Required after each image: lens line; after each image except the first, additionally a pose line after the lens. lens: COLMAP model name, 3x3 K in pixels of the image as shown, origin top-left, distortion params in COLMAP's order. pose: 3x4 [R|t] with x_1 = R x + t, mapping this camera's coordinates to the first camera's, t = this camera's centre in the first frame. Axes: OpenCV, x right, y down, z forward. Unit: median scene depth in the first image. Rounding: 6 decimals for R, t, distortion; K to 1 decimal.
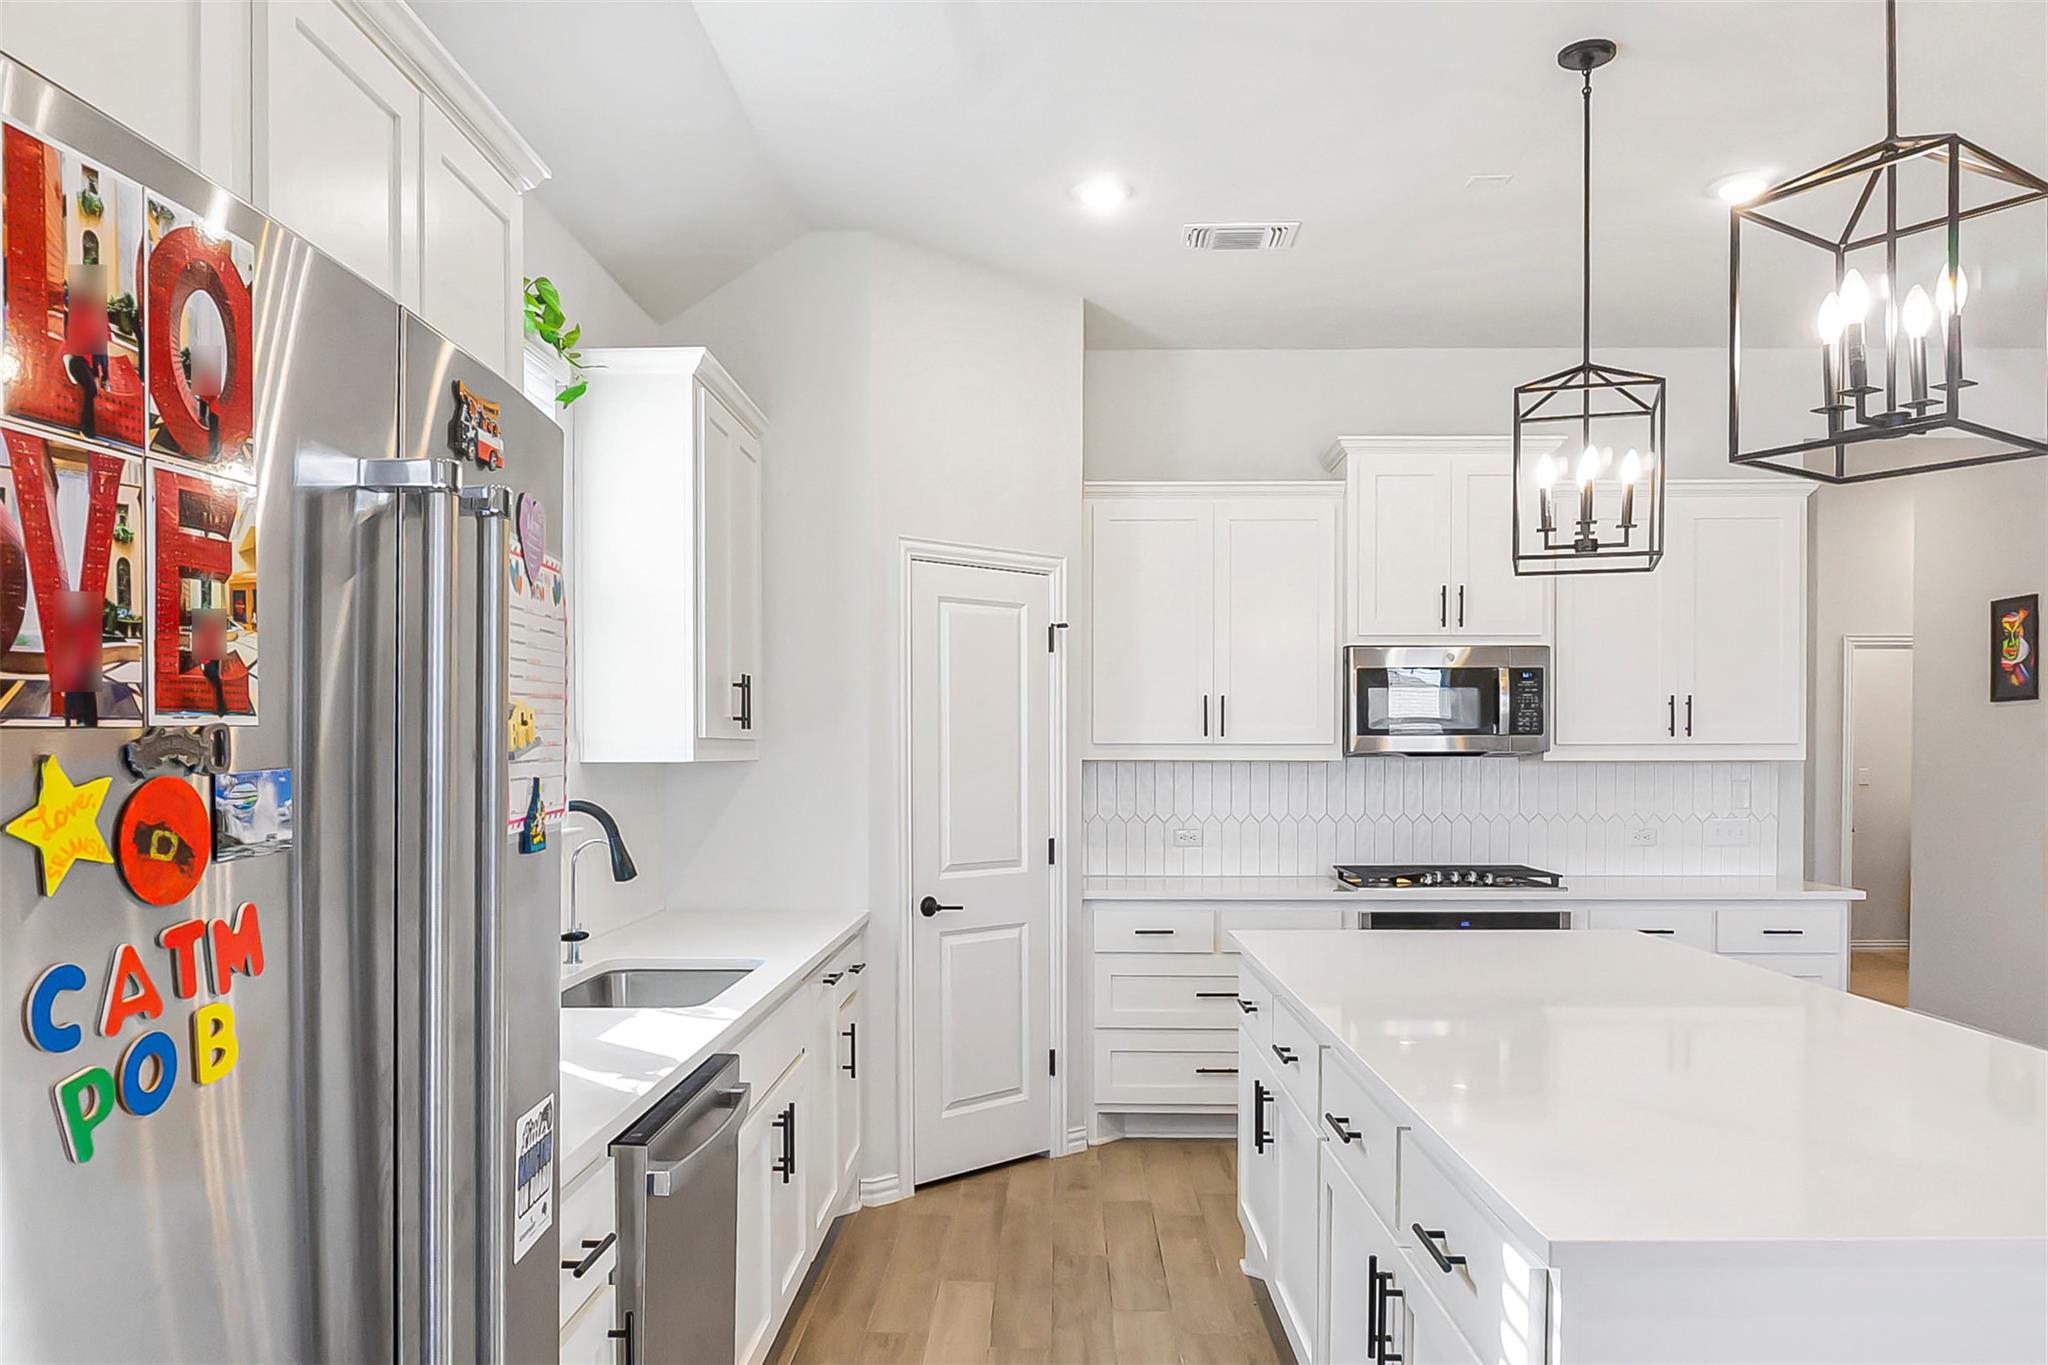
lens RADIAL K [[1417.0, 0, 1007.3], [0, 1417.0, 773.1], [0, 0, 1]] dist [-0.020869, -0.011470]
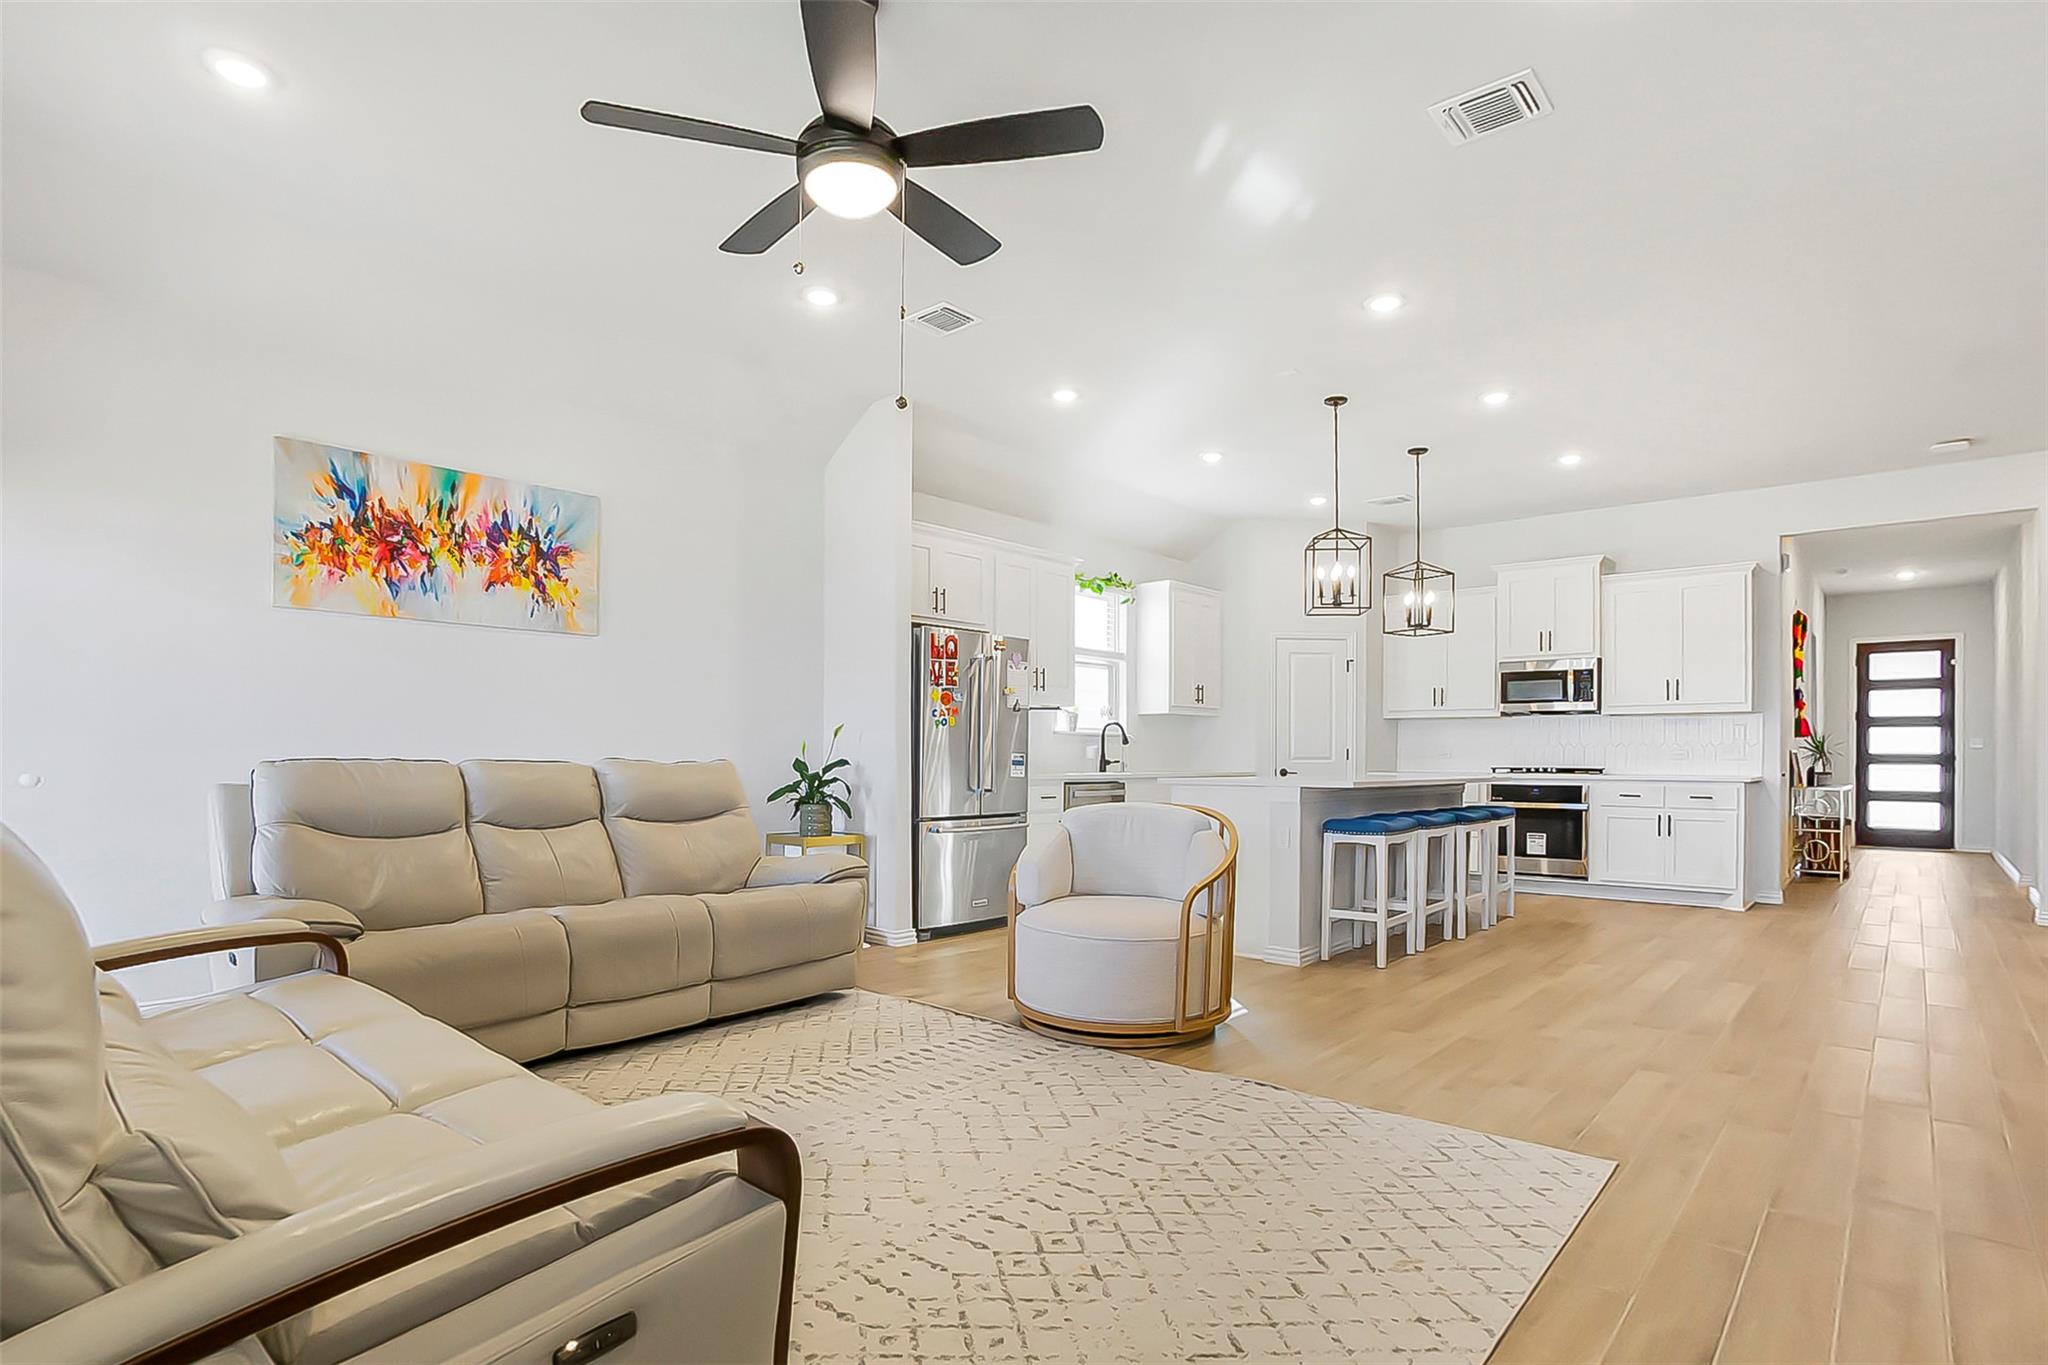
lens RADIAL K [[1026.9, 0, 1035.6], [0, 1026.9, 754.5], [0, 0, 1]] dist [-0.075021, 0.025899]
pose [[0.774255, 0.003930, -0.632861, 0.769298], [-0.014545, 0.999827, -0.011586, 0.089116], [0.632706, 0.018175, 0.774179, -0.722108]]
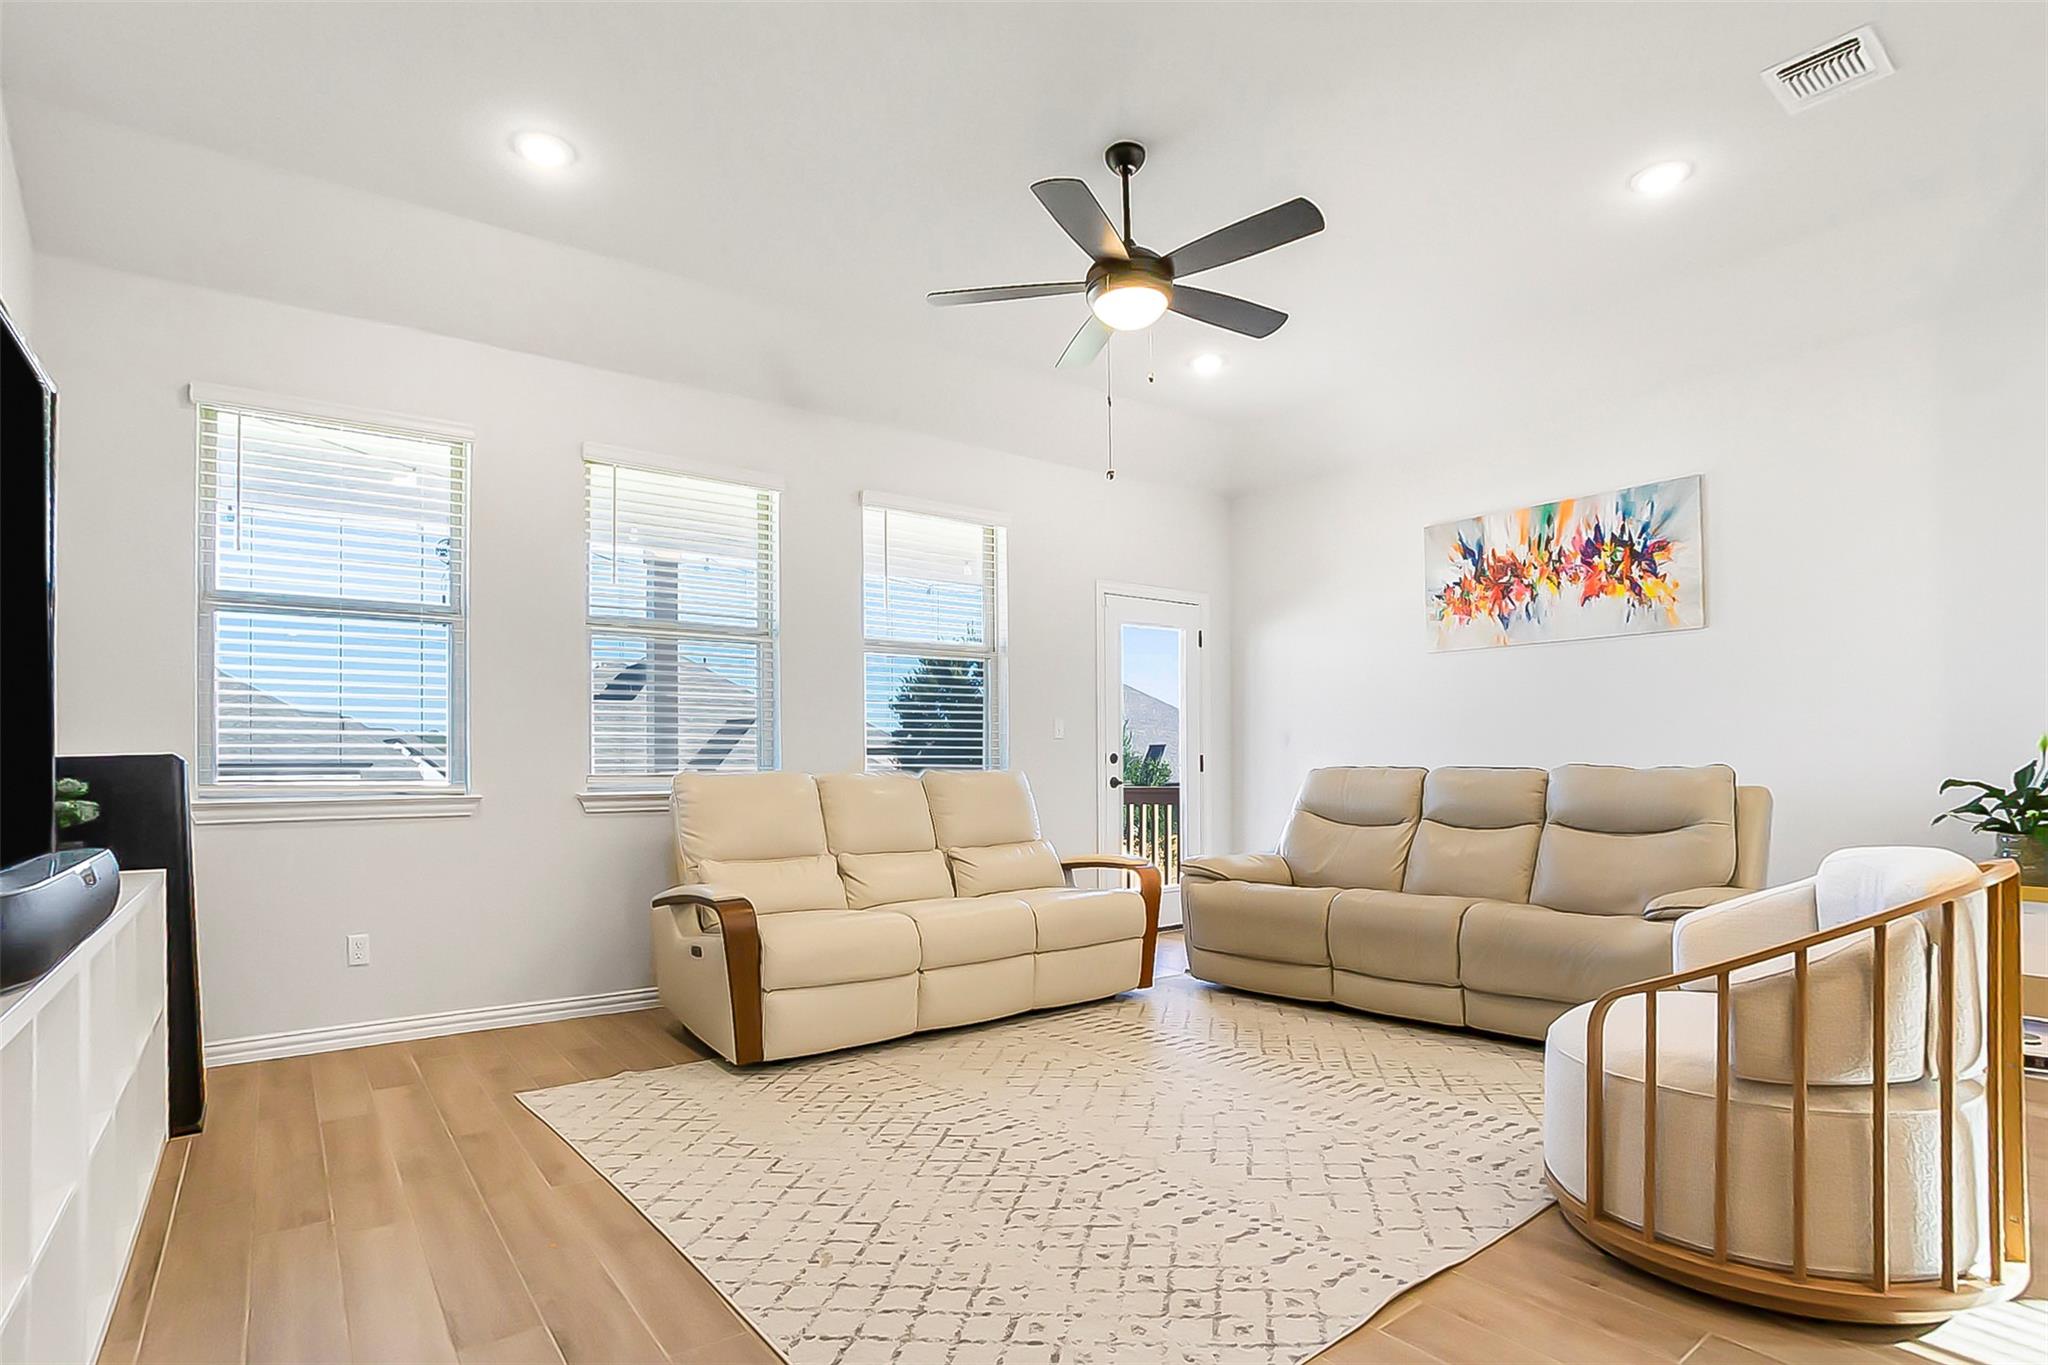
lens RADIAL K [[1026.9, 0, 1021.1], [0, 1026.9, 745.3], [0, 0, 1]] dist [-0.075021, 0.025899]
pose [[-0.772092, -0.002356, -0.635506, 0.840230], [0.001265, 0.999985, -0.005244, 0.074619], [0.635509, -0.004853, -0.772078, 0.128619]]
